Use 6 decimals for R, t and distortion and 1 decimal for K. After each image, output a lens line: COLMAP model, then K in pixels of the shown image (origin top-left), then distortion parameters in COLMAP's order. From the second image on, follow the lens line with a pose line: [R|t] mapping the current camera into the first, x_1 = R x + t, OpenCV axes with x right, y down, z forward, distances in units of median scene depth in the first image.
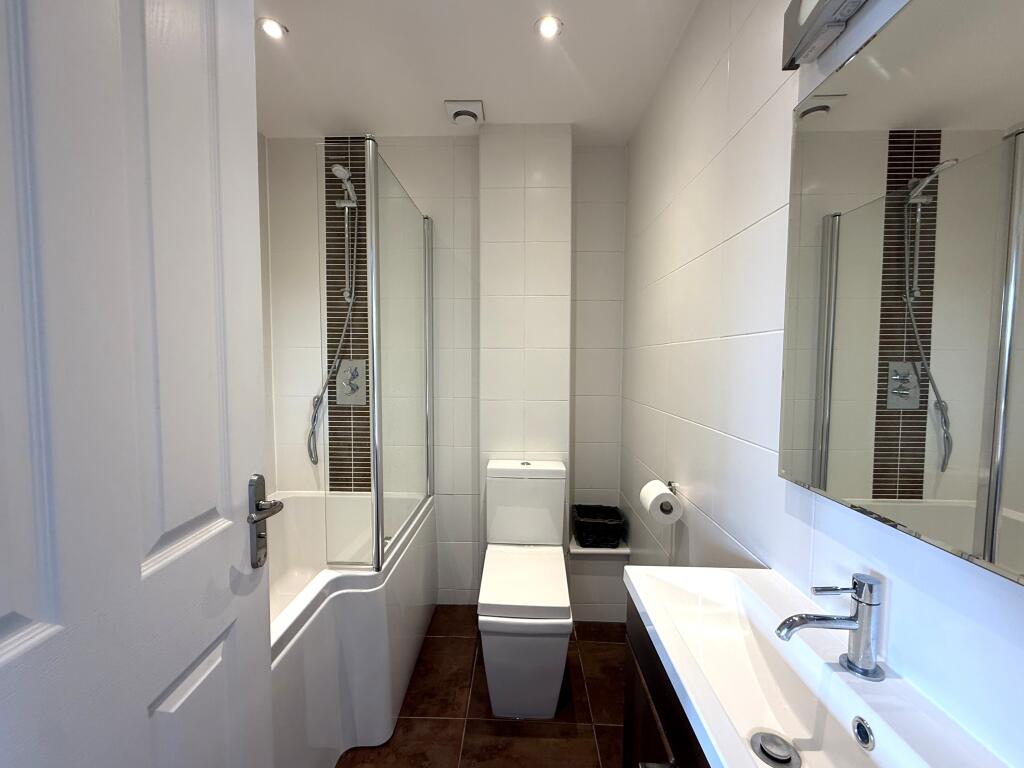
lens RADIAL K [[405.1, 0, 509.4], [0, 405.1, 384.0], [0, 0, 1]] dist [0.005856, -0.000037]
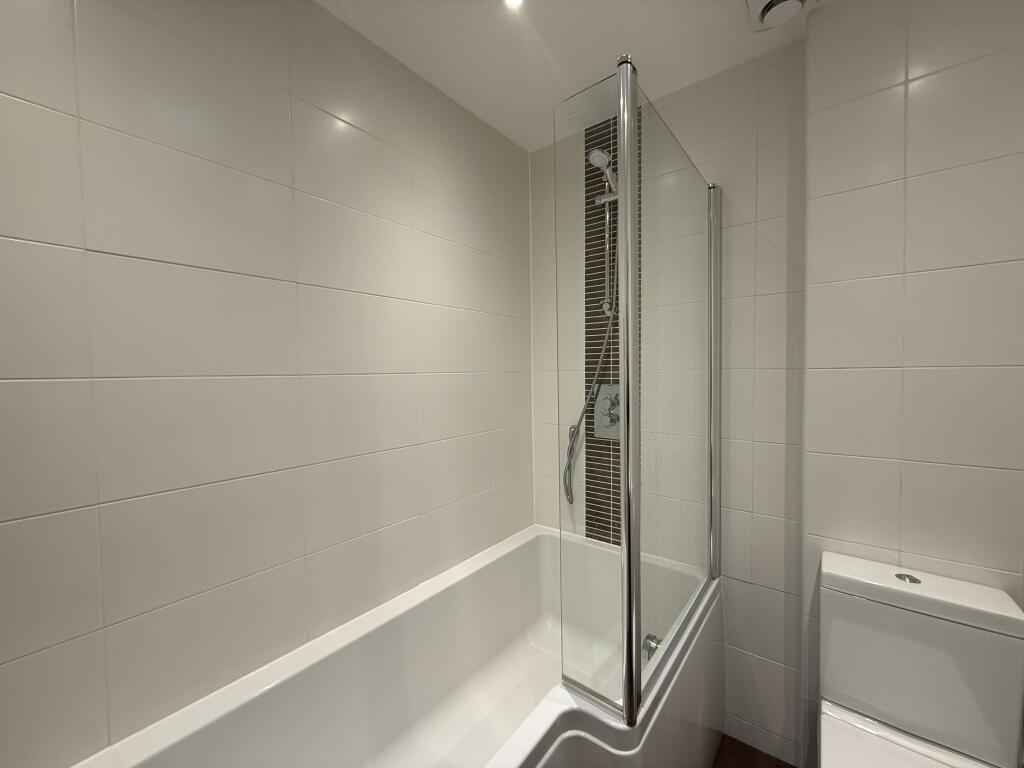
lens RADIAL K [[405.1, 0, 510.9], [0, 405.1, 382.1], [0, 0, 1]] dist [0.005856, -0.000037]
pose [[0.795061, 0.002899, -0.606522, -0.050615], [-0.018282, 0.999649, -0.019188, -0.045863], [0.606254, 0.026344, 0.794835, 0.217993]]
